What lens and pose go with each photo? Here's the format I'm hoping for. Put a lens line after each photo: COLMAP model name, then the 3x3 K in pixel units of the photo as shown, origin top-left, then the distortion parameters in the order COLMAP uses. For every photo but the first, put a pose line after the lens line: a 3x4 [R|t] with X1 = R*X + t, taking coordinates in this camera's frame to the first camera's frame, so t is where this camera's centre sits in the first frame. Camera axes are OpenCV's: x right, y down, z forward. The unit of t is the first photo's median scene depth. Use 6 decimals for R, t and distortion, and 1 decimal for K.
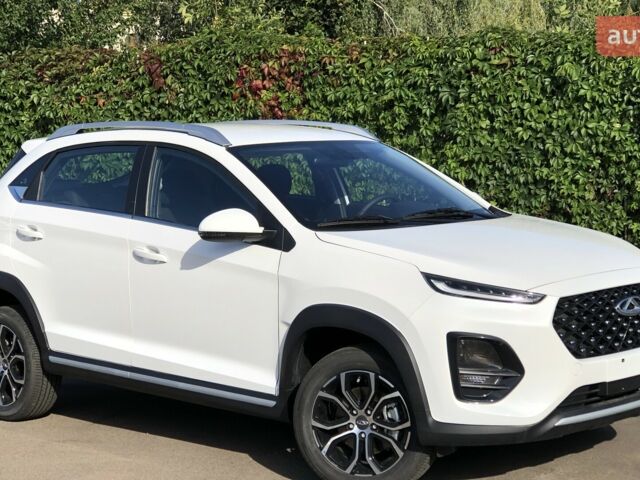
lens RADIAL K [[1396.4, 0, 320.0], [0, 1396.4, 240.0], [0, 0, 1]] dist [-0.110792, 1.784745]
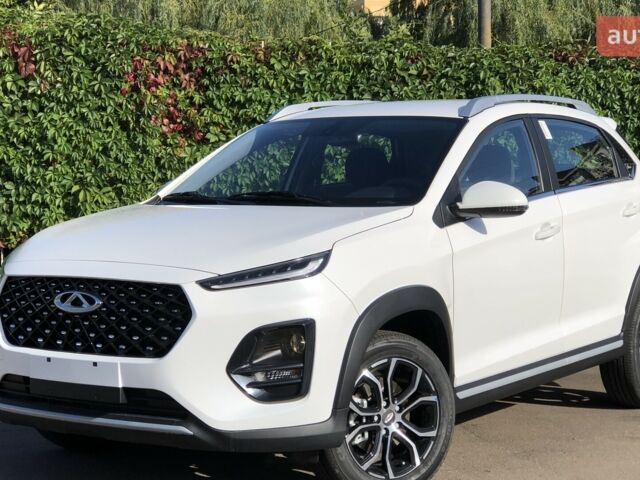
lens RADIAL K [[1396.4, 0, 320.0], [0, 1396.4, 240.0], [0, 0, 1]] dist [-0.110792, 1.784745]
pose [[0.843203, 0.012233, 0.537456, -0.439992], [0.010117, 0.999203, -0.038616, 0.027025], [-0.537500, 0.037999, 0.842407, 0.201008]]
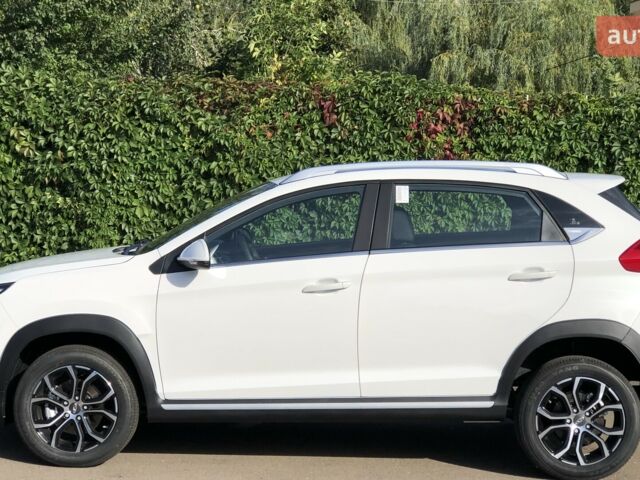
lens RADIAL K [[1396.4, 0, 320.0], [0, 1396.4, 240.0], [0, 0, 1]] dist [-0.110792, 1.784745]
pose [[0.934837, 0.038721, 0.352960, -0.507539], [-0.029303, 0.999059, -0.031988, 0.010982], [-0.353866, 0.019561, 0.935092, 0.037160]]
